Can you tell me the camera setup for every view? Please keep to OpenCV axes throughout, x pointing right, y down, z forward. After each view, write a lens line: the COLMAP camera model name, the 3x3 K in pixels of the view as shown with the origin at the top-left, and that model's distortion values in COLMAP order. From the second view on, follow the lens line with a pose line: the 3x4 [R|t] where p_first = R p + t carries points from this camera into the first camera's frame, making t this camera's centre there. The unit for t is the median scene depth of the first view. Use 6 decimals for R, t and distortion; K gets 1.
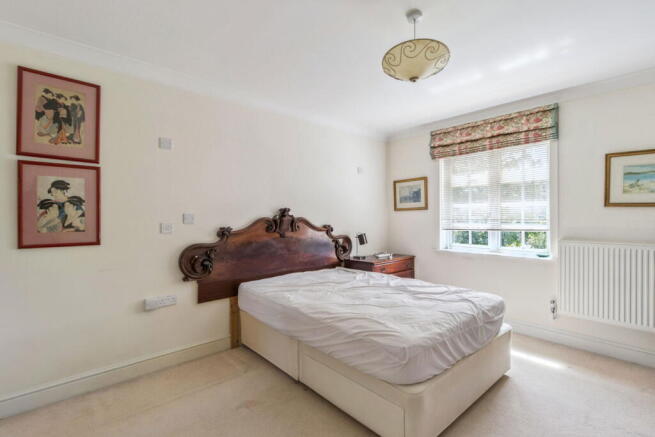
lens RADIAL K [[304.3, 0, 324.2], [0, 304.3, 217.4], [0, 0, 1]] dist [0.001025, -0.001080]
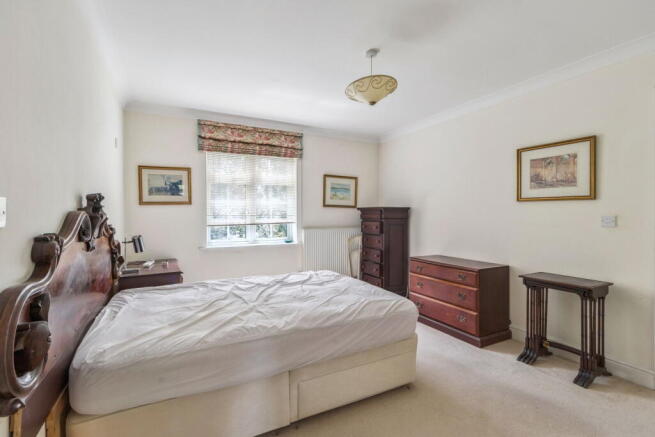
lens RADIAL K [[304.3, 0, 326.6], [0, 304.3, 223.4], [0, 0, 1]] dist [0.001025, -0.001080]
pose [[0.246944, -0.032294, 0.968491, -0.478396], [-0.001343, 0.999432, 0.033668, -0.000743], [-0.969029, -0.009615, 0.246761, 0.422154]]
